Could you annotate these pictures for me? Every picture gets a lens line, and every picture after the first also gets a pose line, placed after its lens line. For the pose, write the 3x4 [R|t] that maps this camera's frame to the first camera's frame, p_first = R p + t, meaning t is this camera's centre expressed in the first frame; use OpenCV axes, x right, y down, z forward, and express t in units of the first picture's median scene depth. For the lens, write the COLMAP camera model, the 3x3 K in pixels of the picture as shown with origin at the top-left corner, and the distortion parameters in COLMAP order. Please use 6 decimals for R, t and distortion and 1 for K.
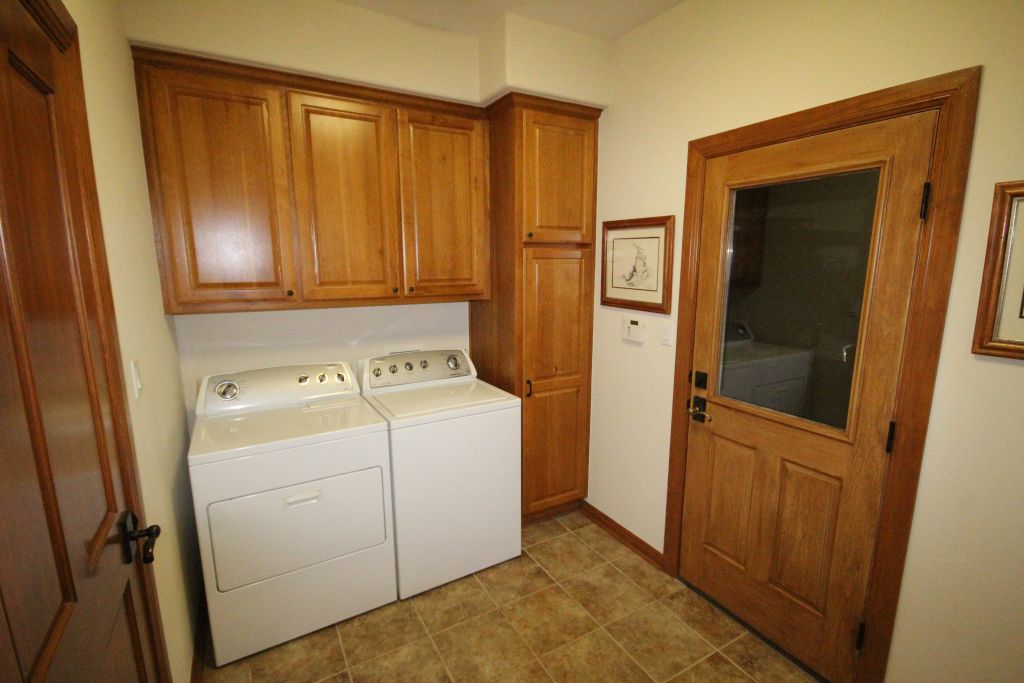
lens RADIAL K [[434.0, 0, 512.0], [0, 434.0, 341.5], [0, 0, 1]] dist [0.000363, 0.000133]
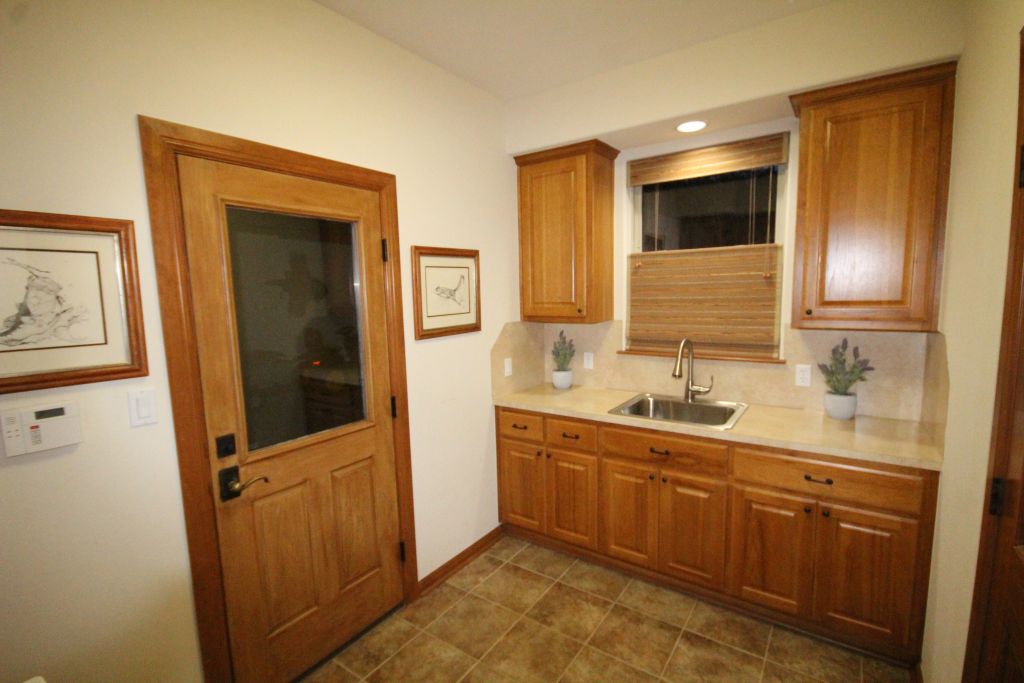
lens RADIAL K [[484.2, 0, 512.0], [0, 484.2, 341.5], [0, 0, 1]] dist [-0.000345, -0.000102]
pose [[-0.401689, -0.102198, 0.910056, -0.579021], [0.178112, 0.966058, 0.187103, -0.174912], [-0.898288, 0.237250, -0.369852, 0.911286]]
